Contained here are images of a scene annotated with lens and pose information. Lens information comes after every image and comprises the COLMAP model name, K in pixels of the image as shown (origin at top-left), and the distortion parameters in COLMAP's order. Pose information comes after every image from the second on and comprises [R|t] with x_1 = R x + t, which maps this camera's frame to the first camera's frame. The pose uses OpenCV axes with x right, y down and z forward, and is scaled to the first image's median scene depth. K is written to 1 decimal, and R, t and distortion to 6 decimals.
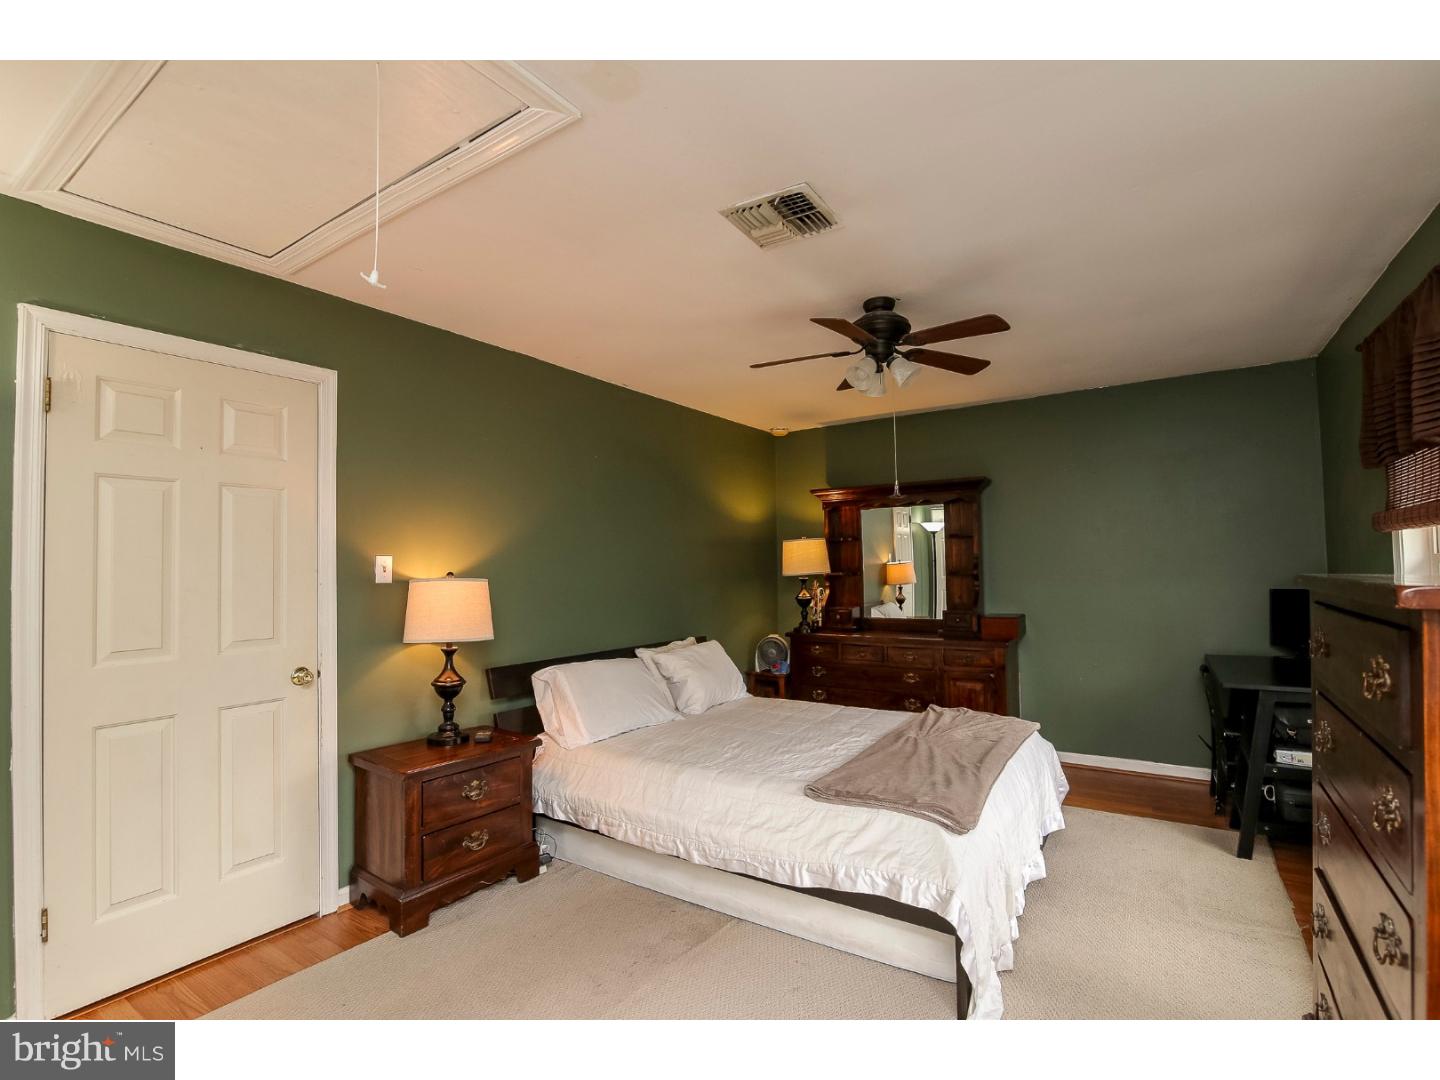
lens RADIAL K [[668.7, 0, 721.8], [0, 668.7, 544.3], [0, 0, 1]] dist [-0.004597, -0.000533]
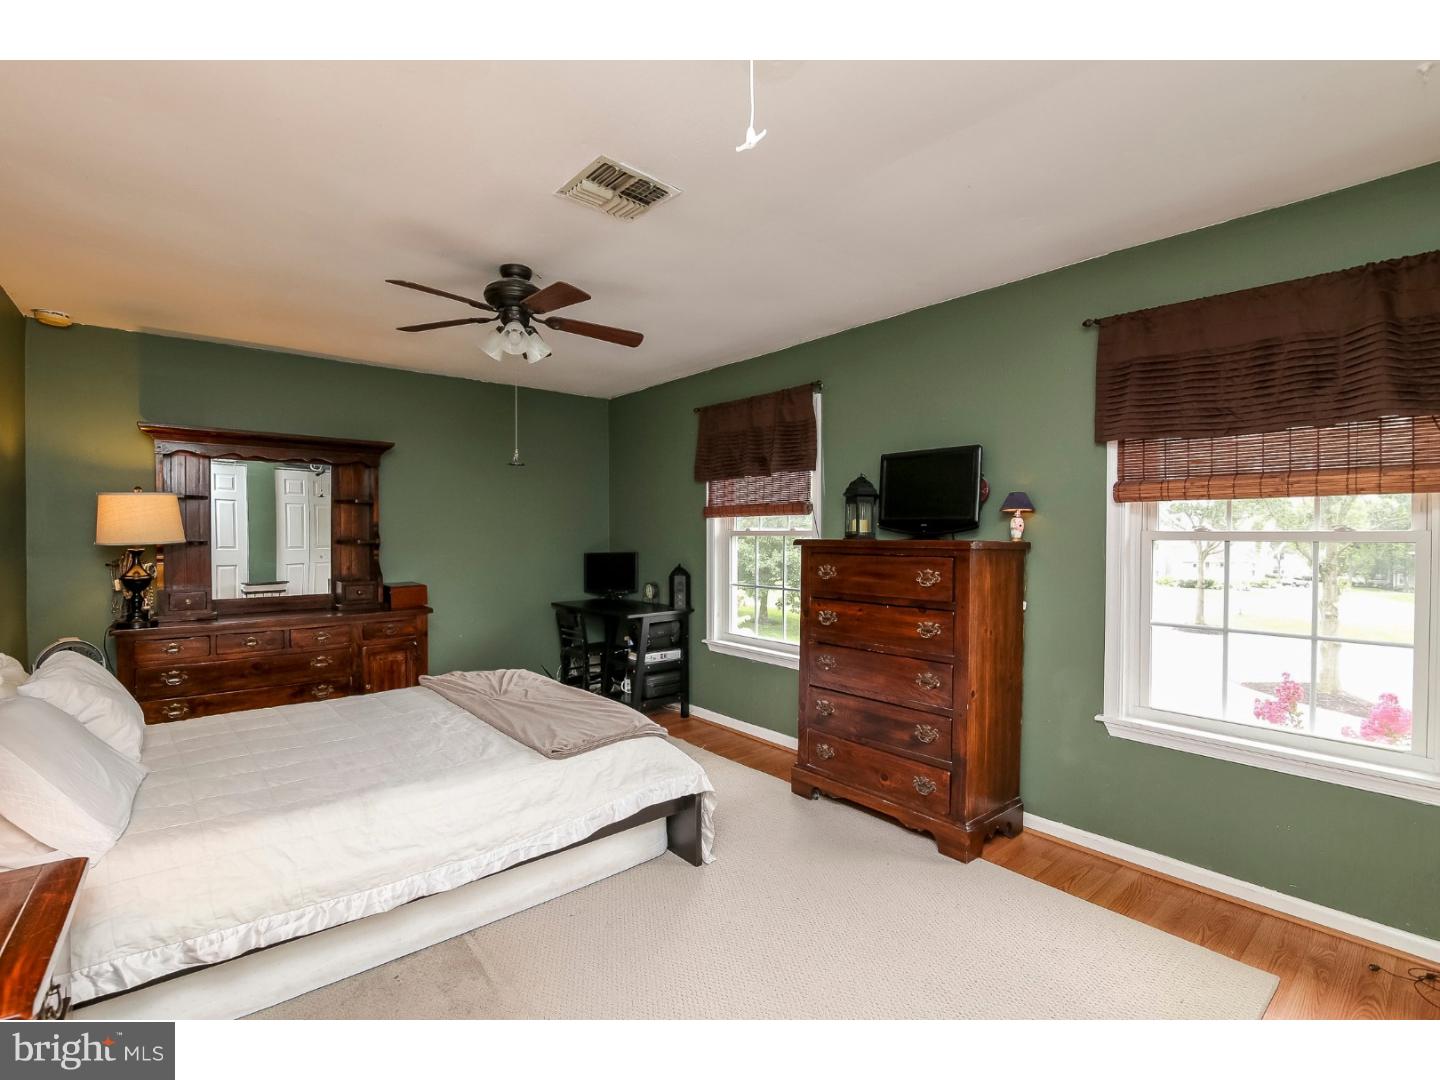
lens RADIAL K [[668.7, 0, 721.0], [0, 668.7, 544.5], [0, 0, 1]] dist [-0.004597, -0.000533]
pose [[0.284571, 0.000035, 0.958655, -0.406062], [-0.038404, 0.999198, 0.011363, 0.017052], [-0.957885, -0.040050, 0.284344, 0.257906]]
